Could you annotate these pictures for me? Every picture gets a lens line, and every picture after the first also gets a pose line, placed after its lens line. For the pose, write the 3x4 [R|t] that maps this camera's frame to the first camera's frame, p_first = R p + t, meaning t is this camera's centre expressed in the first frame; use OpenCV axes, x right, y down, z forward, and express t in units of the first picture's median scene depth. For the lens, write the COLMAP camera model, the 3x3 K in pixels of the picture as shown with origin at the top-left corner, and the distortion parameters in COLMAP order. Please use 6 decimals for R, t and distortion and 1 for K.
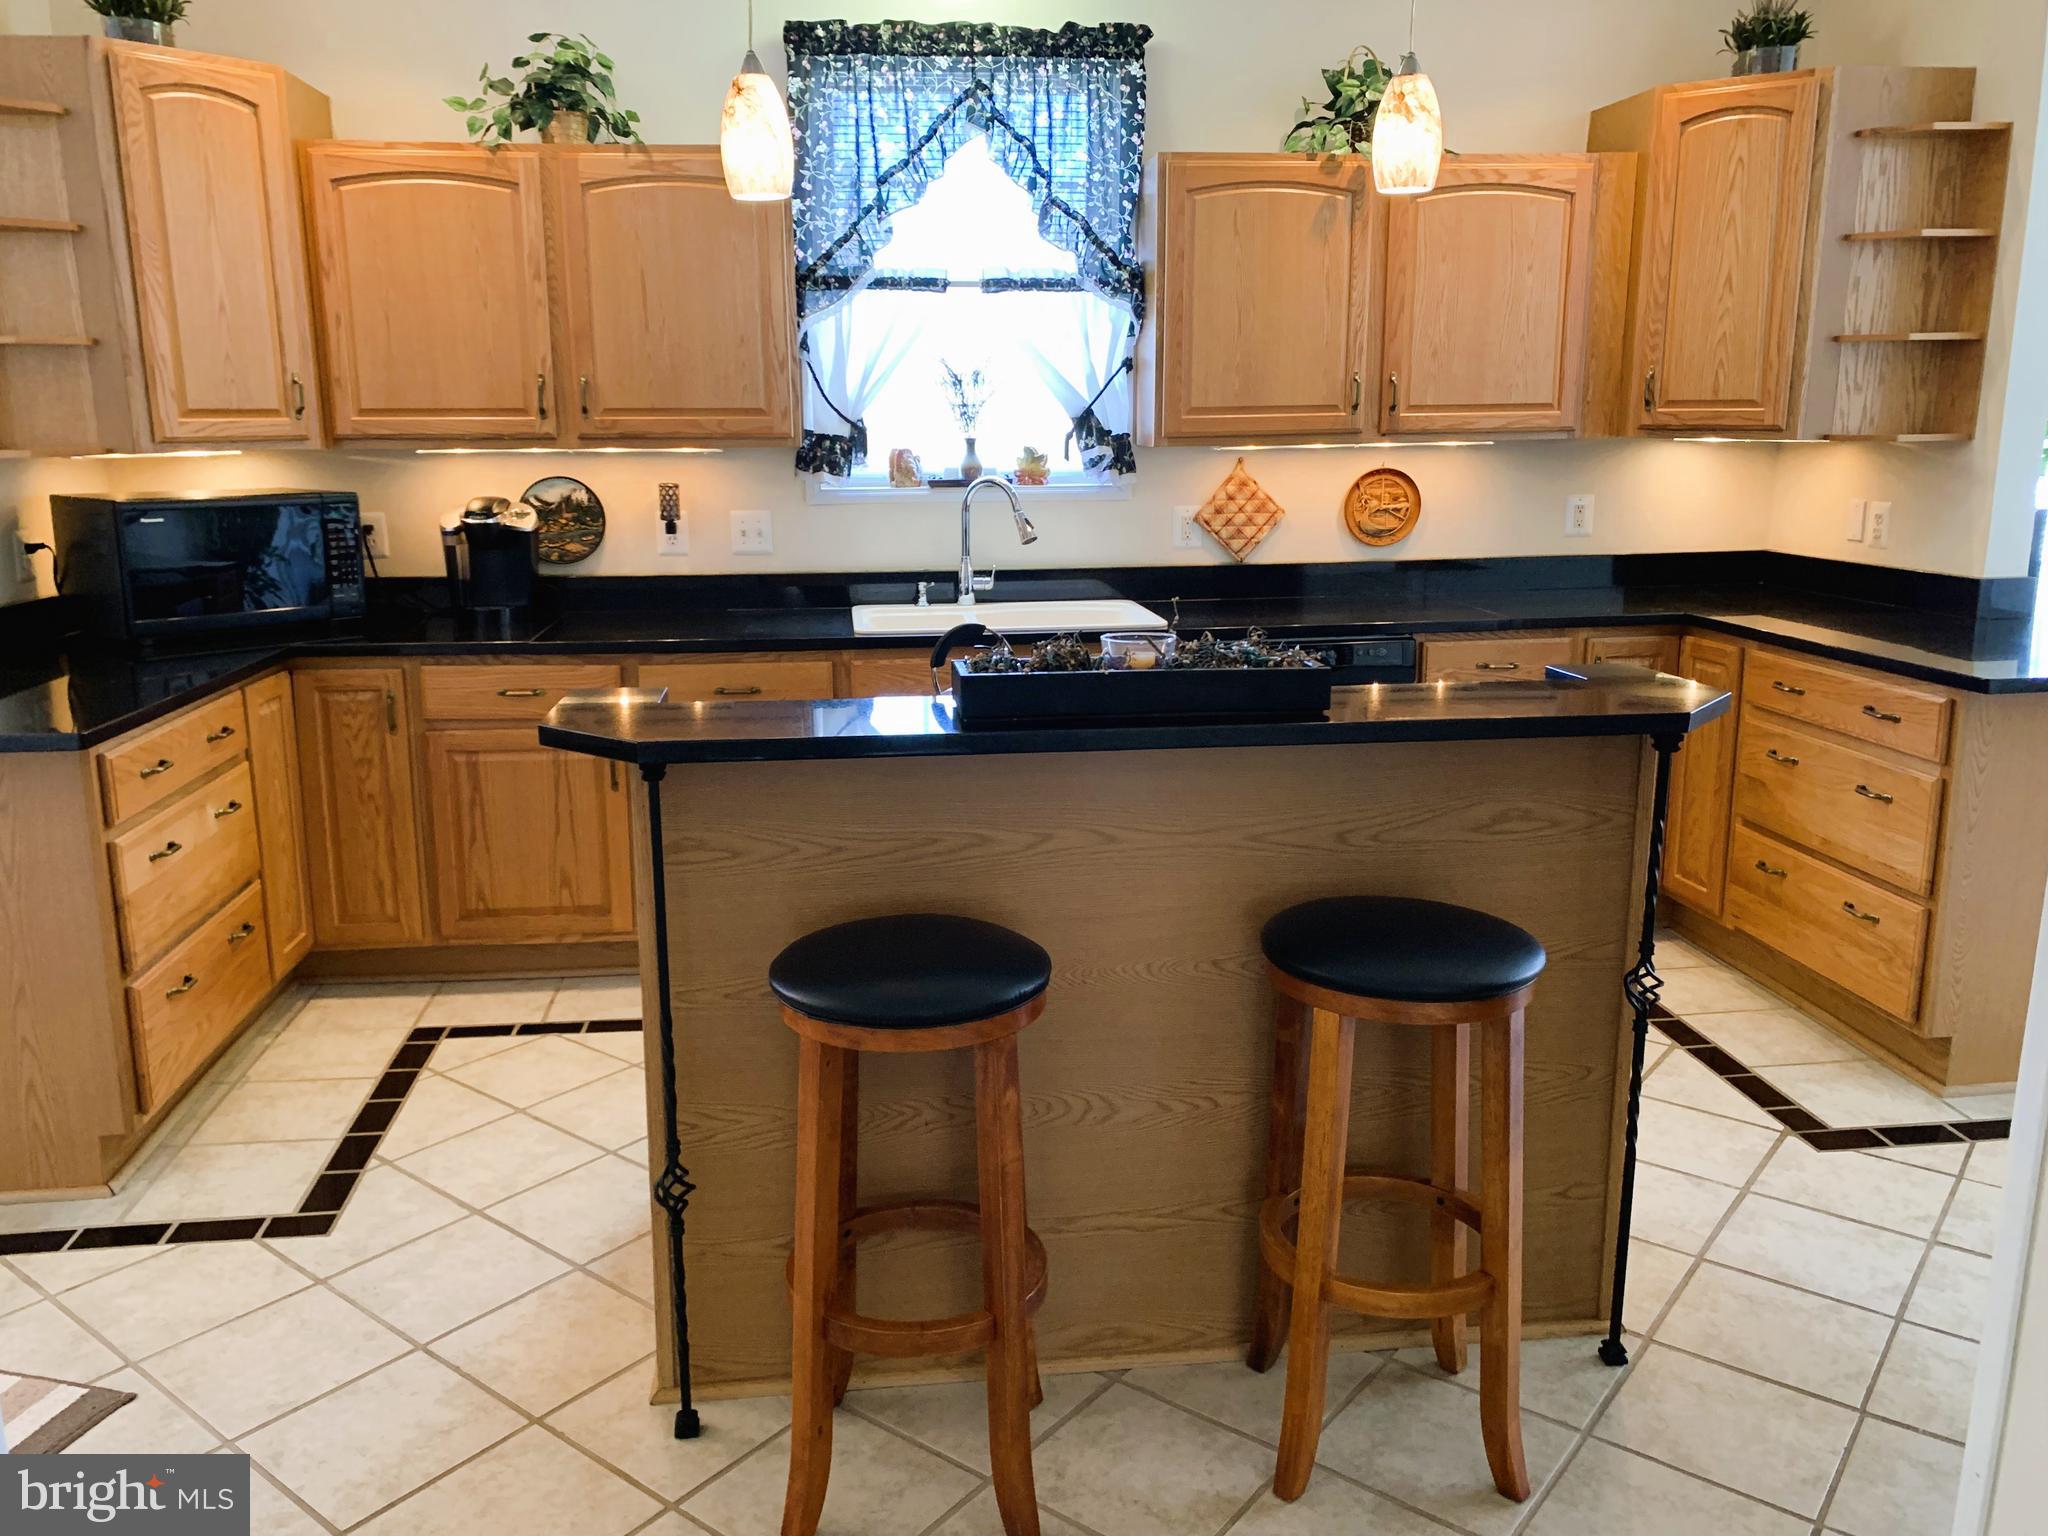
lens RADIAL K [[1608.5, 0, 1024.0], [0, 1608.5, 768.0], [0, 0, 1]] dist [0.003085, -0.005090]
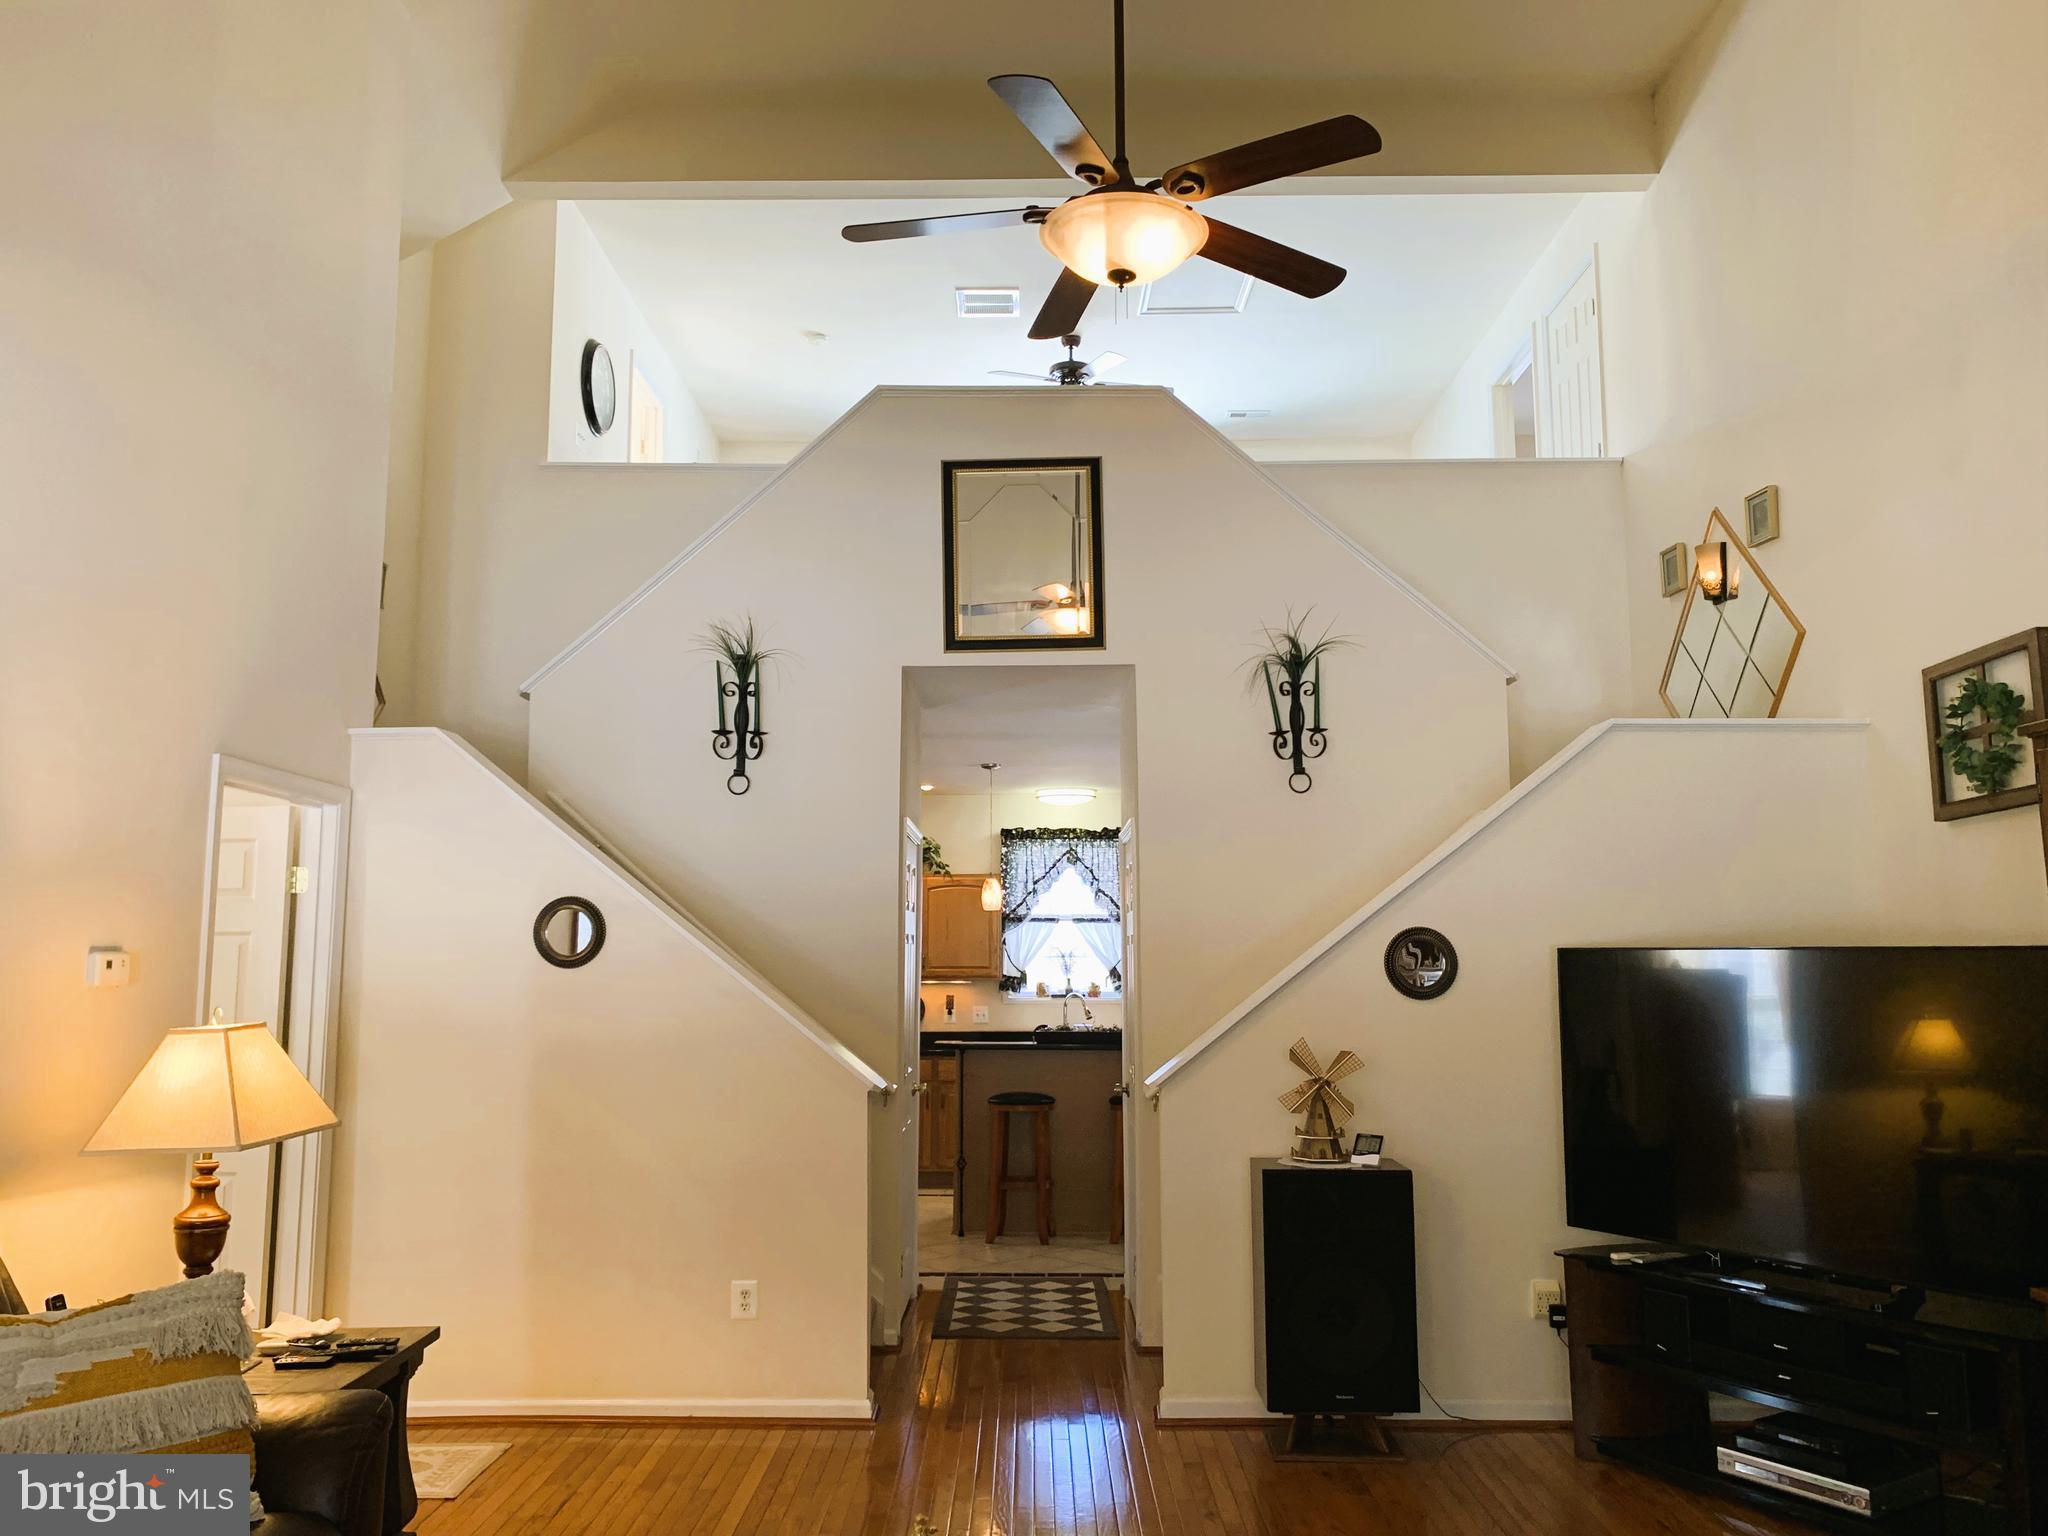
lens RADIAL K [[1608.5, 0, 1024.0], [0, 1608.5, 768.0], [0, 0, 1]] dist [0.003085, -0.005090]
pose [[0.992063, -0.011329, -0.125229, 0.228291], [-0.031848, 0.940819, -0.337410, 0.354669], [0.121640, 0.338720, 0.932991, -1.547452]]
